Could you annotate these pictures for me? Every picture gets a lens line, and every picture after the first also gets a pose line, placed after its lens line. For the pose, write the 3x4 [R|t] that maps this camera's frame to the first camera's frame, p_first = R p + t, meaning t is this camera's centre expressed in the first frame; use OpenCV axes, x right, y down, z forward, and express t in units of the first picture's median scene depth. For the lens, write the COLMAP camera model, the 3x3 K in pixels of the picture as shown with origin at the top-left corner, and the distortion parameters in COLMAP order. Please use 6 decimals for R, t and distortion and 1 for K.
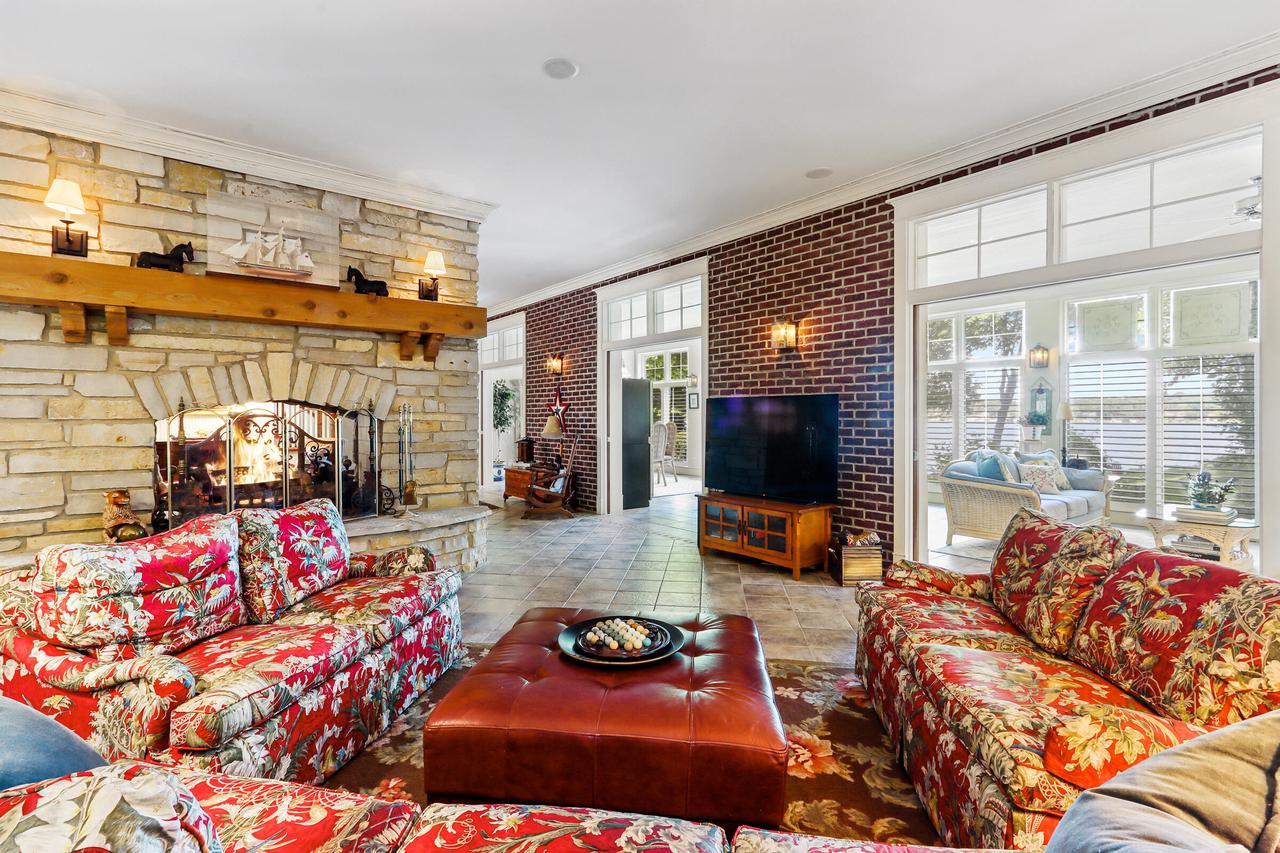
lens RADIAL K [[557.9, 0, 615.4], [0, 557.9, 420.9], [0, 0, 1]] dist [0.002968, 0.000736]
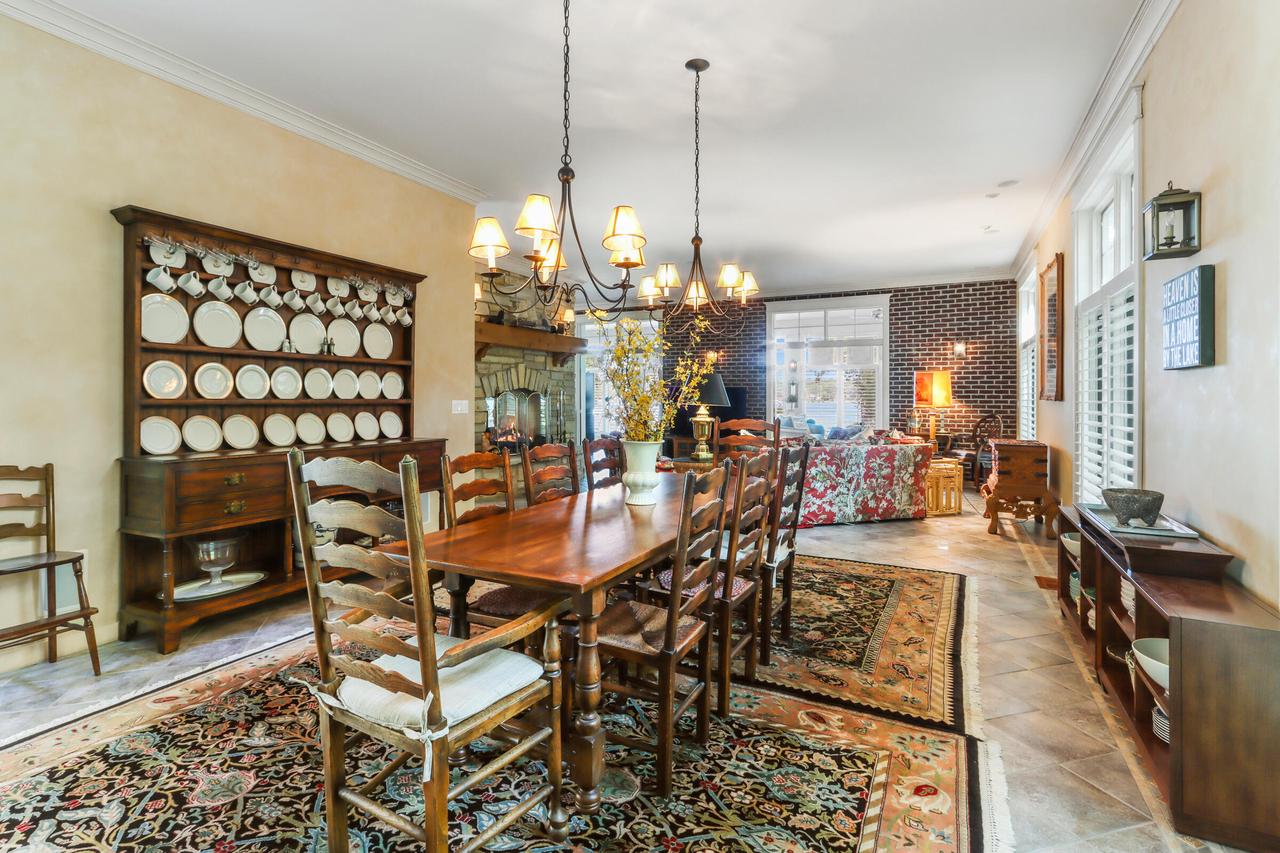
lens RADIAL K [[593.8, 0, 604.9], [0, 593.8, 401.0], [0, 0, 1]] dist [-0.002531, 0.003656]
pose [[0.904802, -0.000215, 0.425832, -1.238704], [0.001026, 0.999998, -0.001676, 0.010869], [-0.425831, 0.001954, 0.904801, -0.994985]]
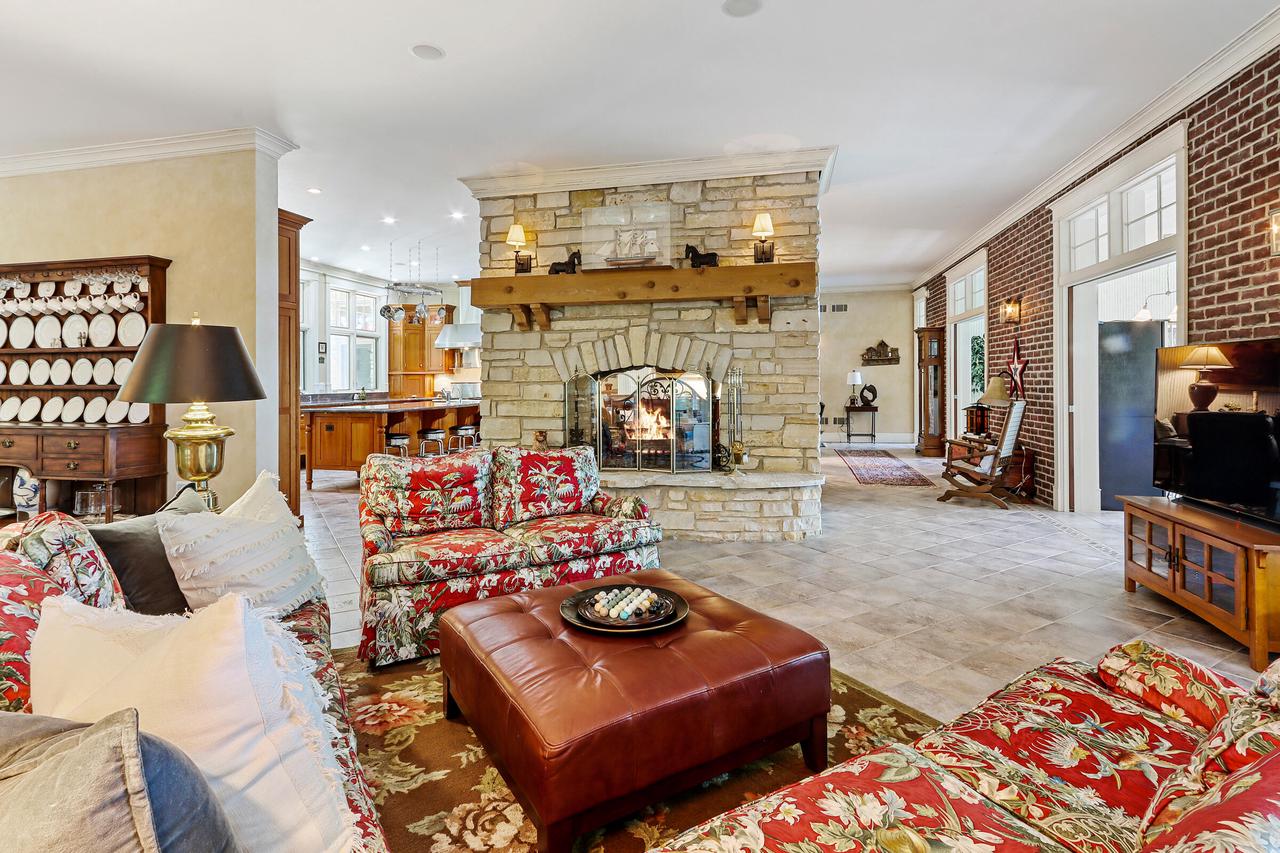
lens RADIAL K [[593.8, 0, 649.2], [0, 593.8, 380.9], [0, 0, 1]] dist [-0.002531, 0.003656]
pose [[0.668044, -0.001517, -0.744120, 0.383528], [-0.001012, 0.999995, -0.002947, -0.000304], [0.744121, 0.002721, 0.668039, 0.160817]]
